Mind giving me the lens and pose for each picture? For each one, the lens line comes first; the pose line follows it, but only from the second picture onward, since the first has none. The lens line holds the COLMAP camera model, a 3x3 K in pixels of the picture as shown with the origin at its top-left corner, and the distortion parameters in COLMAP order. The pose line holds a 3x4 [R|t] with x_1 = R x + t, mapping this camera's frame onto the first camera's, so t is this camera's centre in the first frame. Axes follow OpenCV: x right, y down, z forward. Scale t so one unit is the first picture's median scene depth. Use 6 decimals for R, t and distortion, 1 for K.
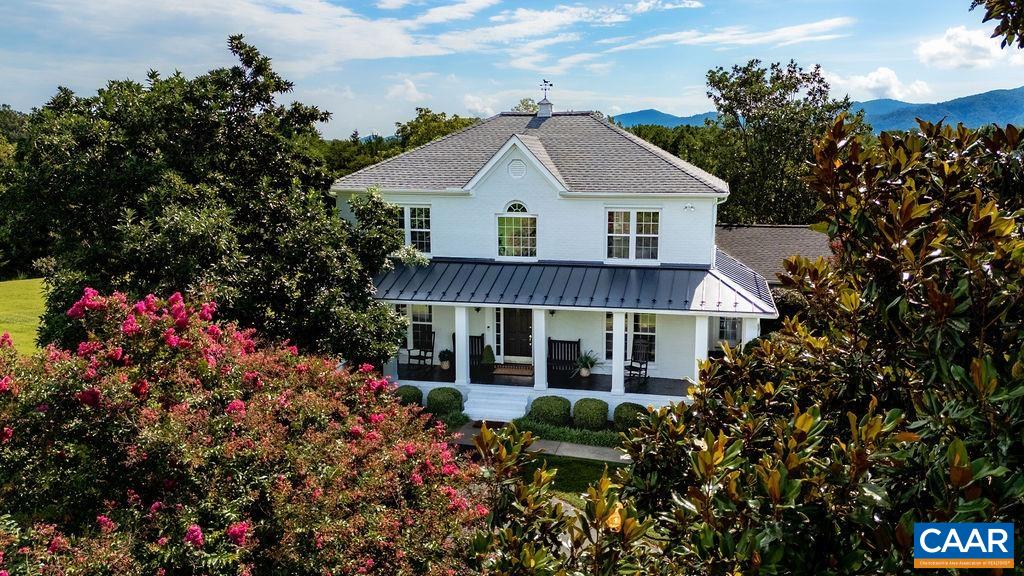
lens RADIAL K [[799.9, 0, 547.7], [0, 799.9, 315.0], [0, 0, 1]] dist [0.032469, -0.000051]
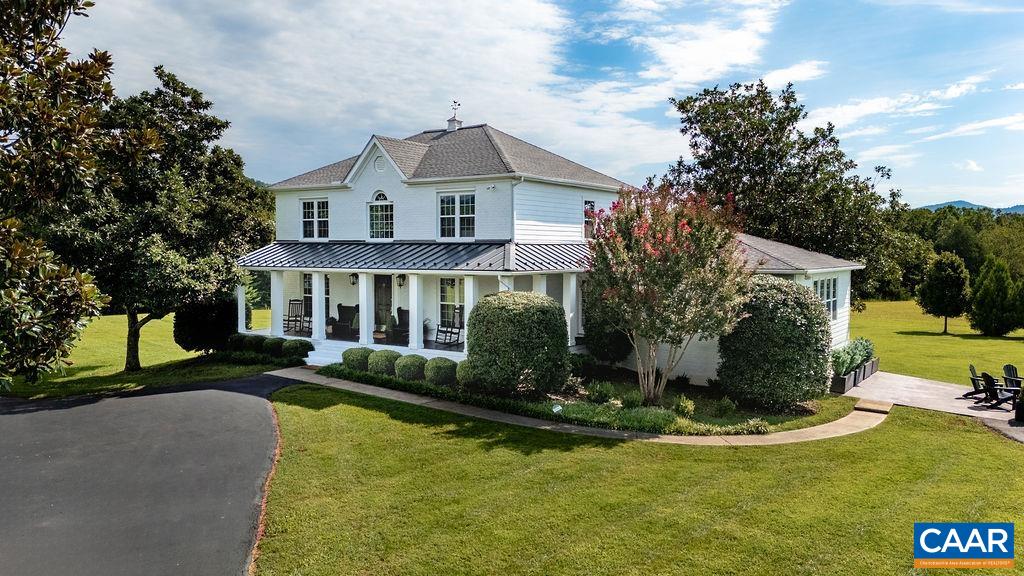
lens RADIAL K [[768.5, 0, 532.5], [0, 768.5, 299.6], [0, 0, 1]] dist [0.050790, -0.029025]
pose [[0.922852, 0.025230, -0.384328, 0.623922], [-0.076053, 0.990142, -0.117620, 0.137434], [0.377572, 0.137775, 0.915673, 0.053722]]
